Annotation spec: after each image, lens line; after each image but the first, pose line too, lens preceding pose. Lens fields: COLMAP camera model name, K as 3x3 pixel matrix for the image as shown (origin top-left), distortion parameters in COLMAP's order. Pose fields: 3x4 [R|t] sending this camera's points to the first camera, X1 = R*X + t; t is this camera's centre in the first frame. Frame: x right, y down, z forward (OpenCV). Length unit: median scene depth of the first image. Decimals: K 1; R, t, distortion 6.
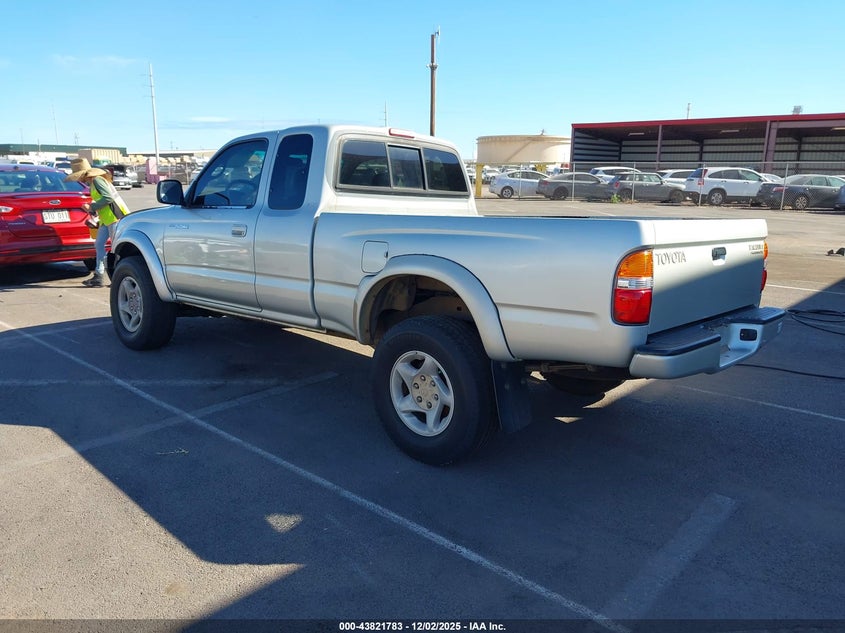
lens RADIAL K [[706.6, 0, 422.5], [0, 706.6, 316.5], [0, 0, 1]] dist [0.005698, 0.005858]
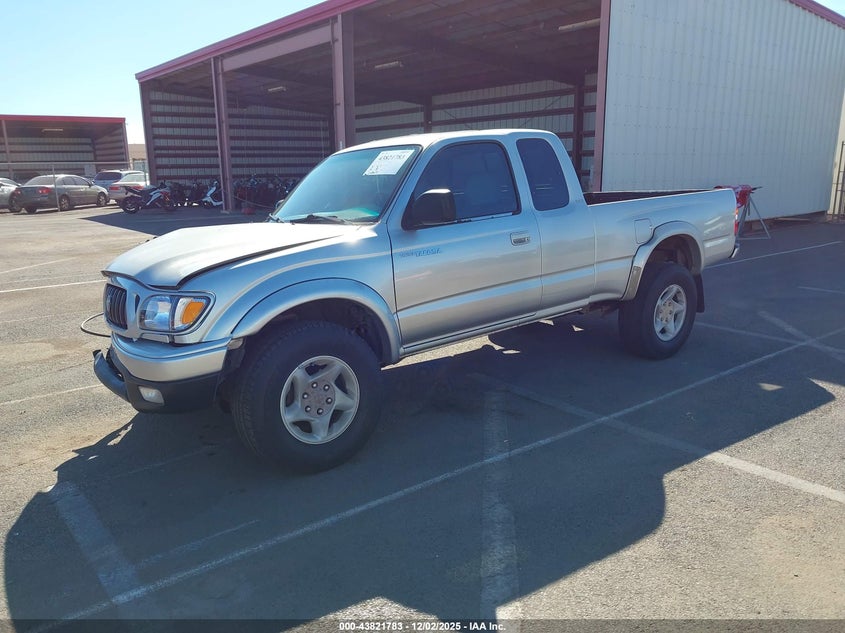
lens RADIAL K [[687.1, 0, 422.5], [0, 687.1, 316.5], [0, 0, 1]] dist [0.007597, 0.001134]
pose [[0.114721, -0.220222, 0.968680, -1.187005], [0.210852, 0.958298, 0.192891, -0.225354], [-0.970763, 0.182120, 0.156371, 0.994226]]
